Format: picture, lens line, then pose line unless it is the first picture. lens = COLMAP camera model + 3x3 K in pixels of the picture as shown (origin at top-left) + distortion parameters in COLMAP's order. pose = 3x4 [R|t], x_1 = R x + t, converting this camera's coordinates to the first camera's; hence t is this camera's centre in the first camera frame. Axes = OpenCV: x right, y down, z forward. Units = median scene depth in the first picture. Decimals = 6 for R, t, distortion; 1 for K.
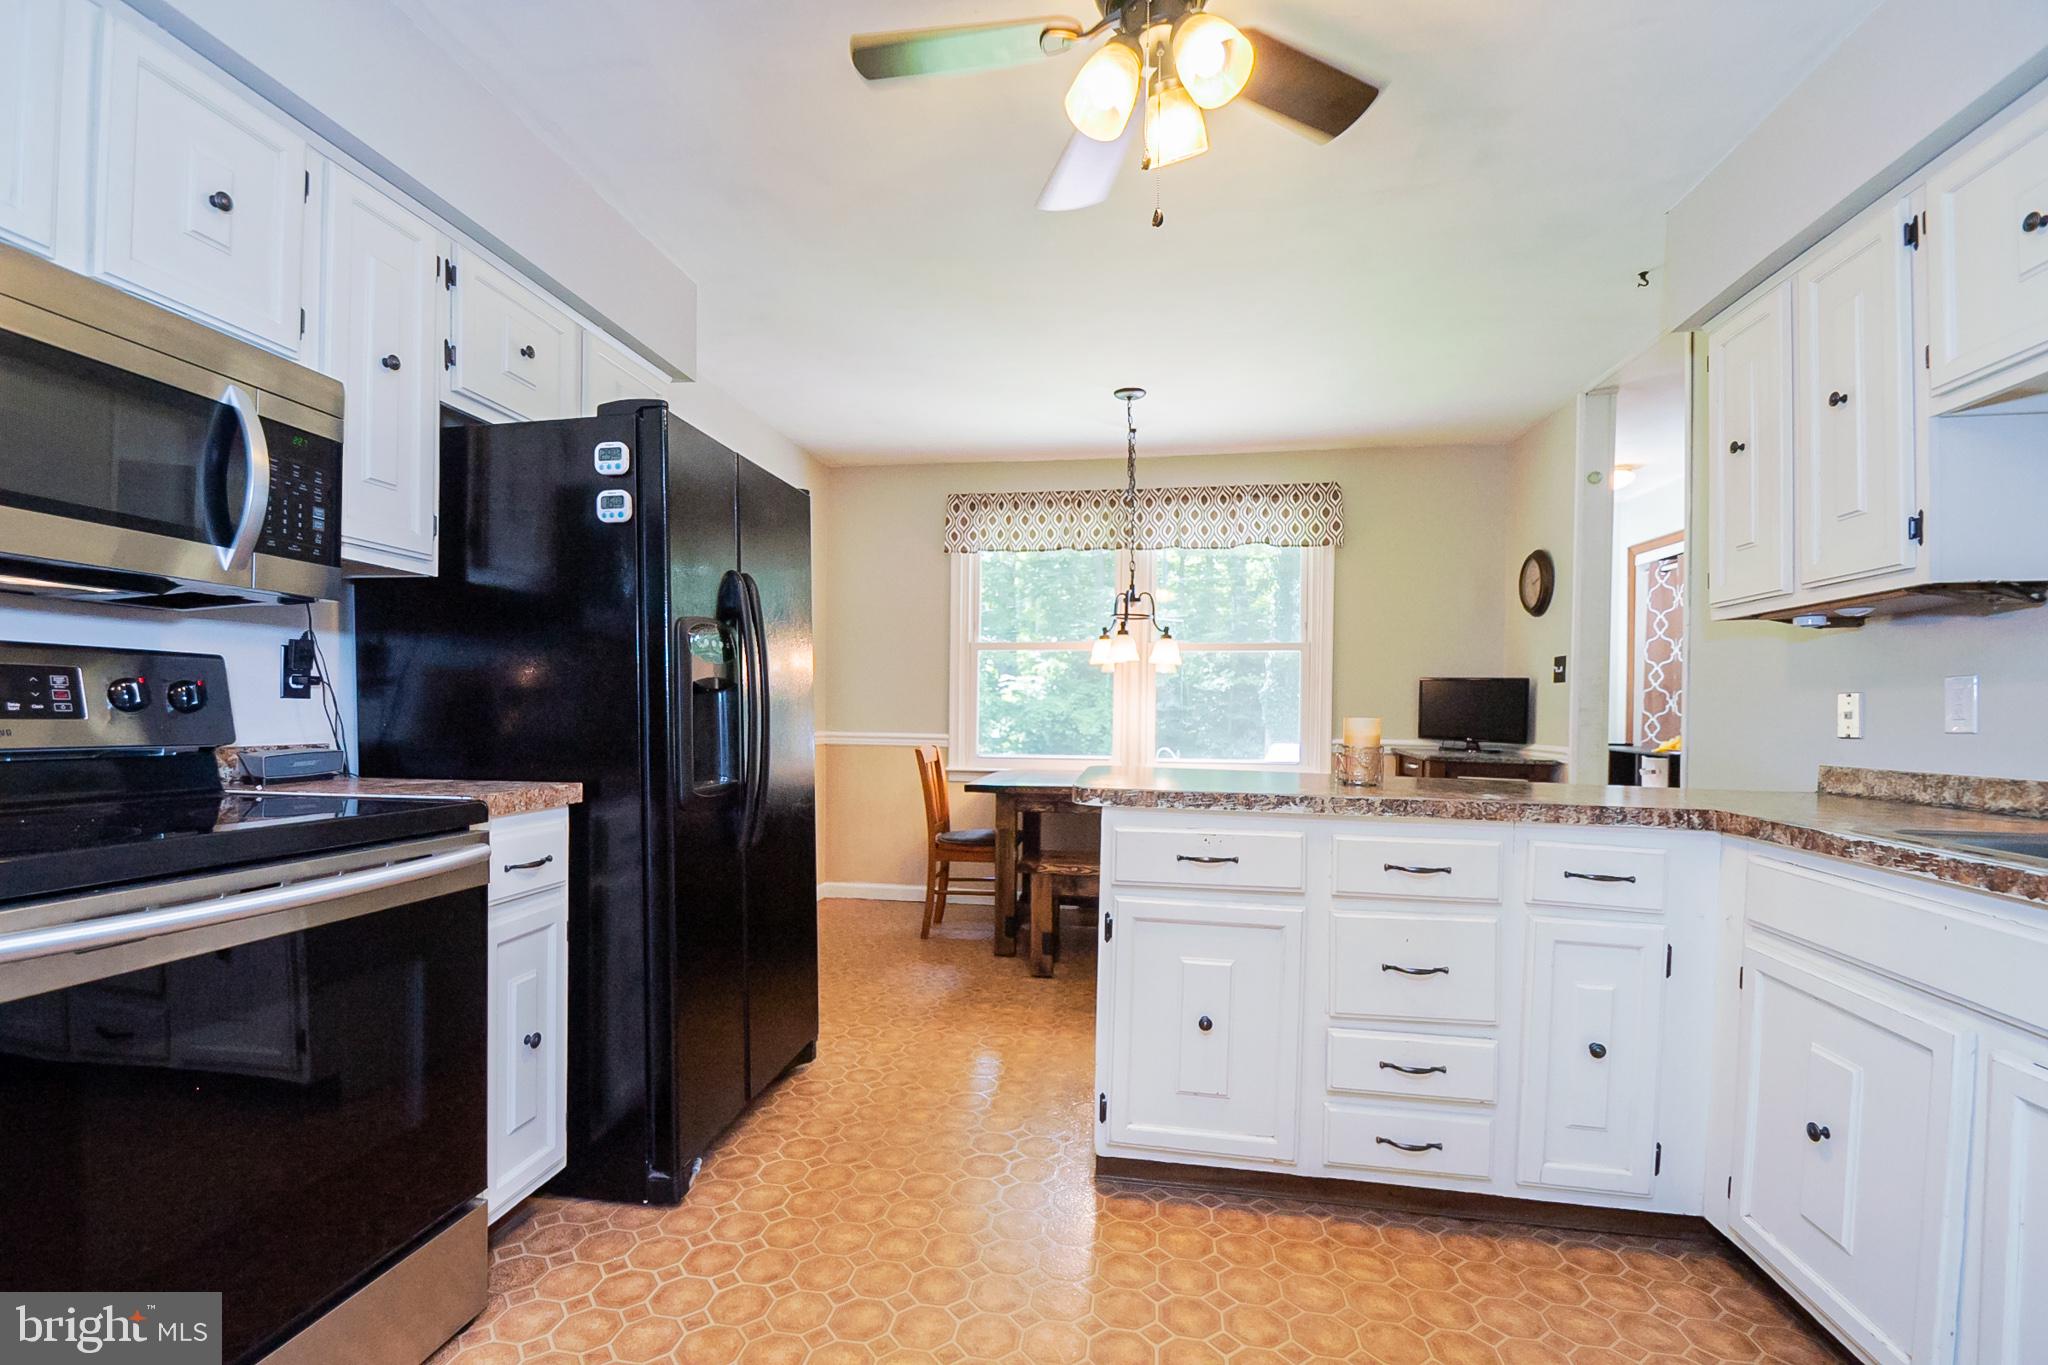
lens RADIAL K [[899.2, 0, 1015.4], [0, 899.2, 695.2], [0, 0, 1]] dist [0.019415, -0.000180]
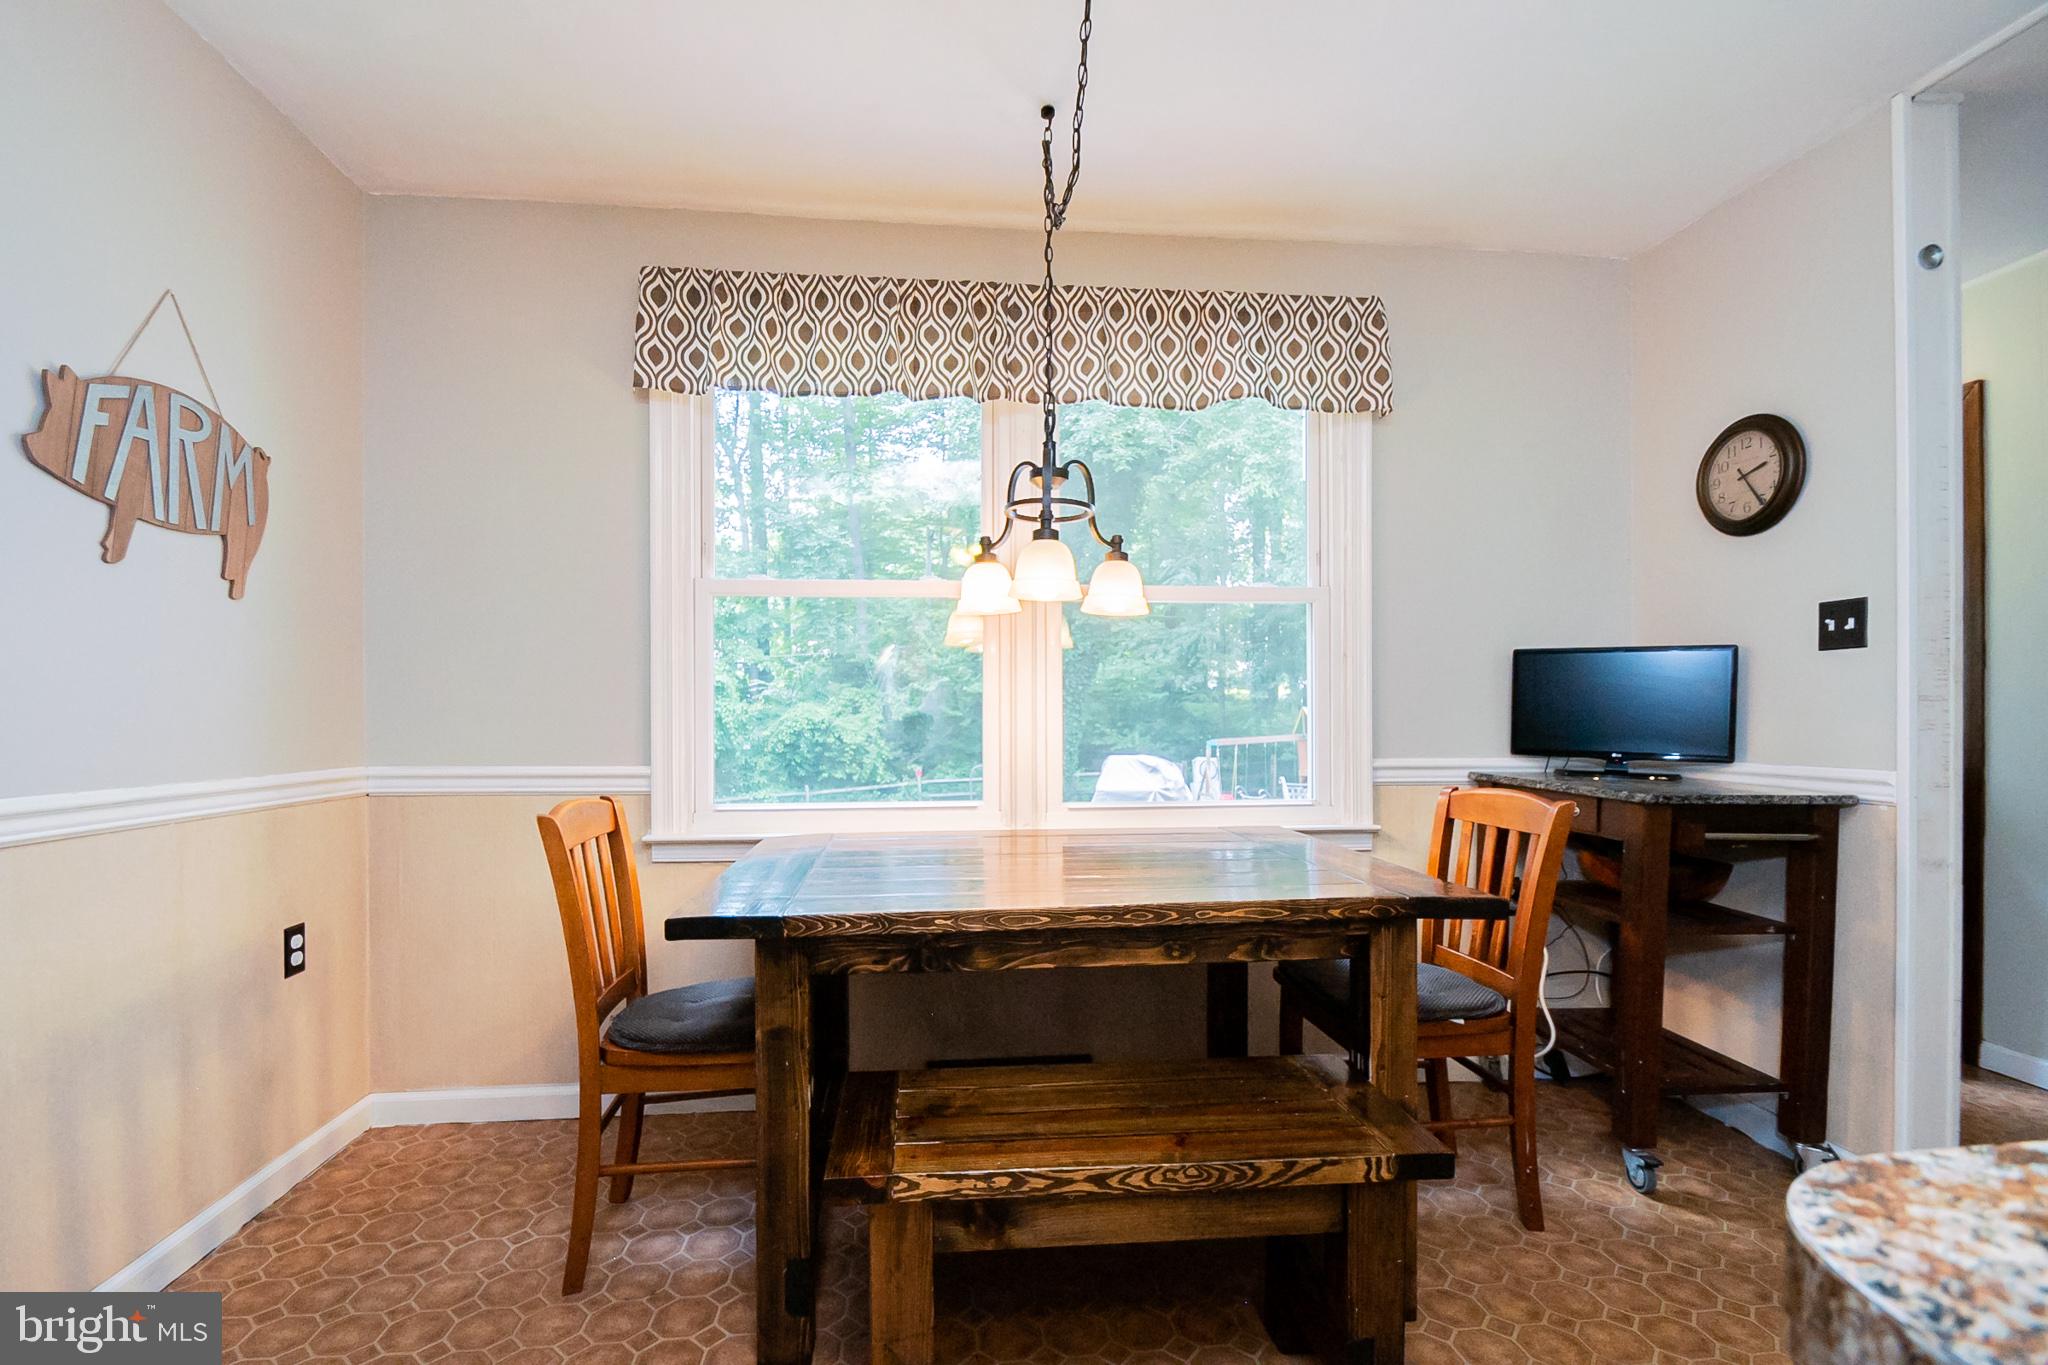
lens RADIAL K [[899.2, 0, 995.0], [0, 899.2, 687.4], [0, 0, 1]] dist [0.019415, -0.000180]
pose [[0.966387, -0.002343, 0.257083, -0.017249], [0.006648, 0.999852, -0.015877, 0.011035], [-0.257008, 0.017052, 0.966259, 0.505081]]
